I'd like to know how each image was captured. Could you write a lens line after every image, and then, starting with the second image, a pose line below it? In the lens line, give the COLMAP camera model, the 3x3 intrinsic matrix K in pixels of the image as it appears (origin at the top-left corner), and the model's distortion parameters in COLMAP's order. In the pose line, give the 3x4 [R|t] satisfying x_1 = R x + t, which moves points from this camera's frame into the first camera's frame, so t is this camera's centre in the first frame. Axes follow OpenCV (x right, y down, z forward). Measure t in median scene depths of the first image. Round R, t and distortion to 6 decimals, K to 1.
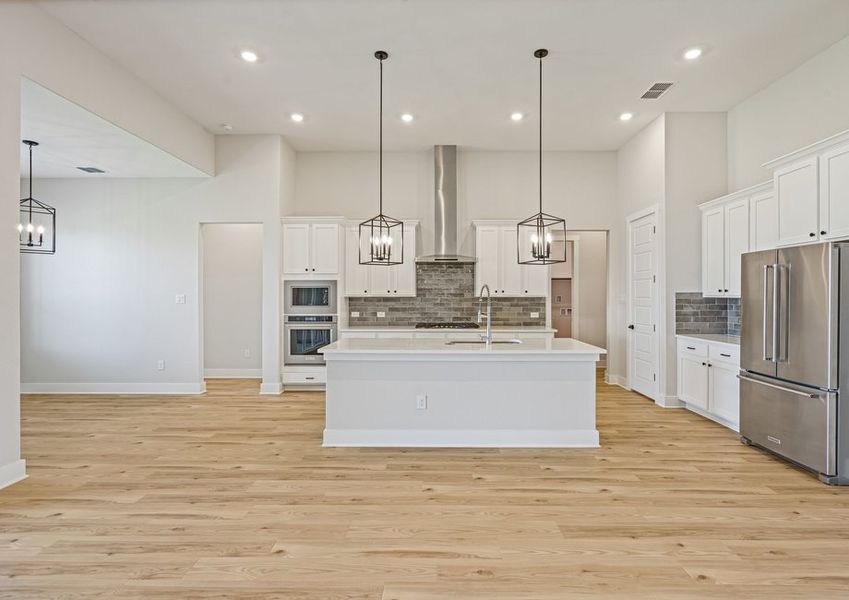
lens RADIAL K [[416.5, 0, 436.9], [0, 416.5, 292.3], [0, 0, 1]] dist [-0.002192, 0.002850]
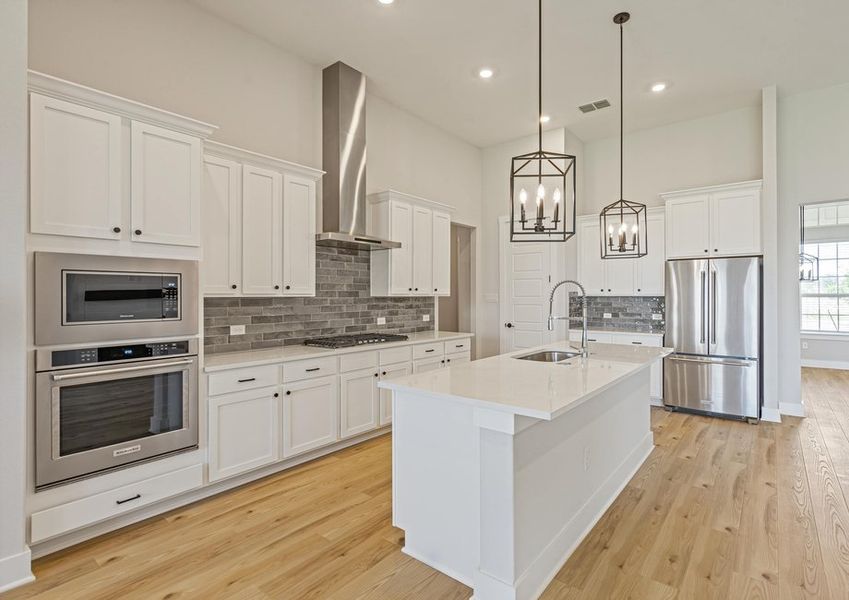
lens RADIAL K [[416.5, 0, 445.6], [0, 416.5, 296.4], [0, 0, 1]] dist [-0.002192, 0.002850]
pose [[0.599920, -0.003771, 0.800051, -0.408258], [-0.004575, 0.999956, 0.008144, 0.004175], [-0.800047, -0.008546, 0.599877, 0.469761]]
